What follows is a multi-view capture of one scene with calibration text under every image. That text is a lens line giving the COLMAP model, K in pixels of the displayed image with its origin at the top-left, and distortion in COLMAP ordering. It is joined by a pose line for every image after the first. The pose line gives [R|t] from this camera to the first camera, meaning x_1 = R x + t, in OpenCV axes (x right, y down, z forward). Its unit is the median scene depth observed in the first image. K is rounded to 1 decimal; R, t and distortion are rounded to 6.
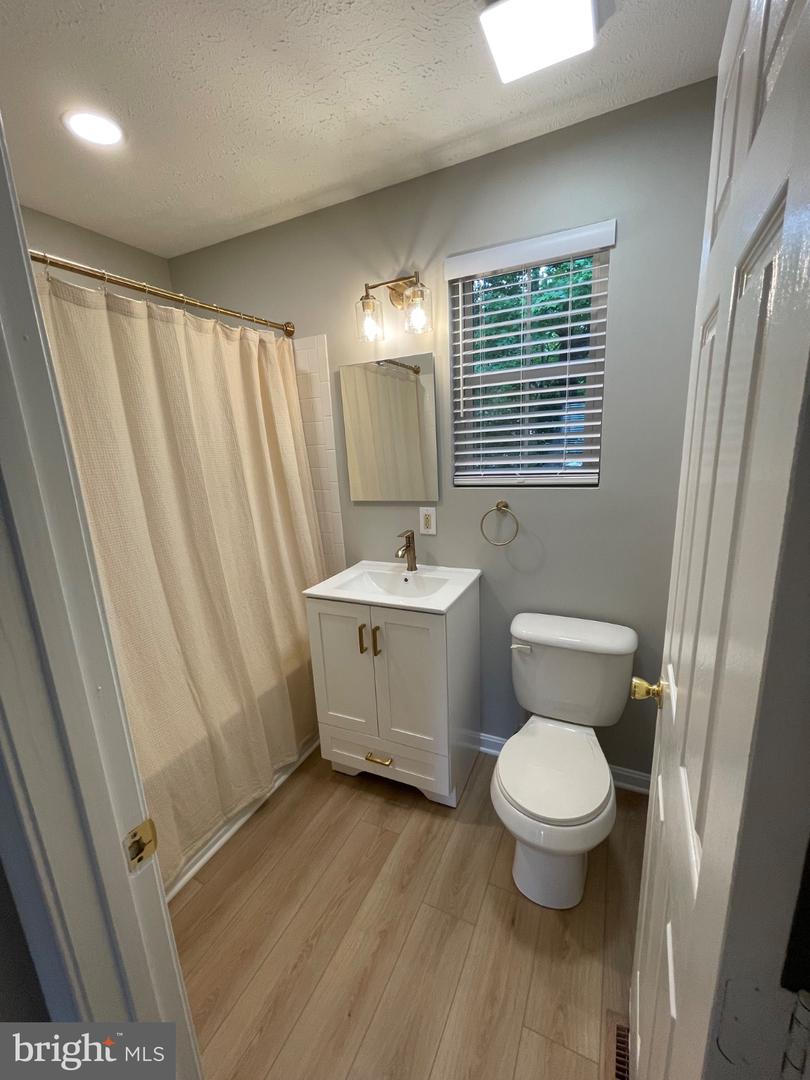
lens RADIAL K [[437.2, 0, 398.4], [0, 437.2, 536.9], [0, 0, 1]] dist [-0.000798, 0.000846]
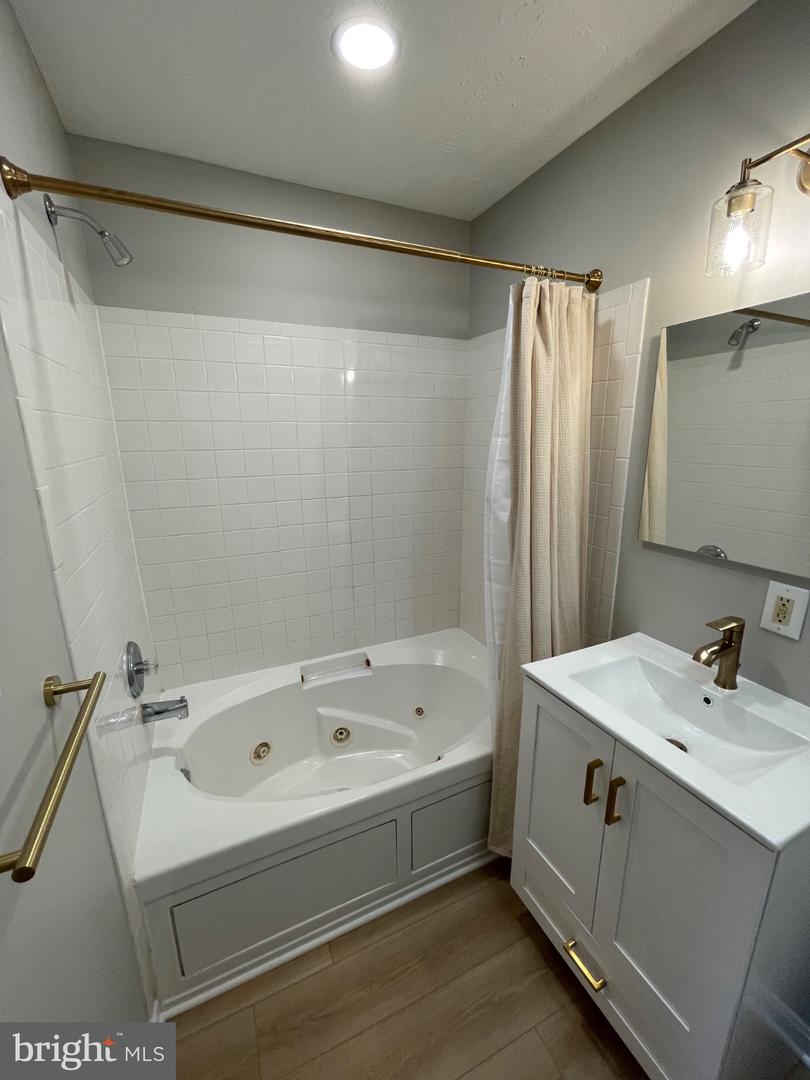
lens RADIAL K [[437.2, 0, 402.9], [0, 437.2, 541.7], [0, 0, 1]] dist [-0.000798, 0.000846]
pose [[0.777318, 0.194586, -0.598258, 0.010000], [-0.171343, 0.980495, 0.096285, -0.094865], [0.605324, 0.027663, 0.795498, 0.313577]]
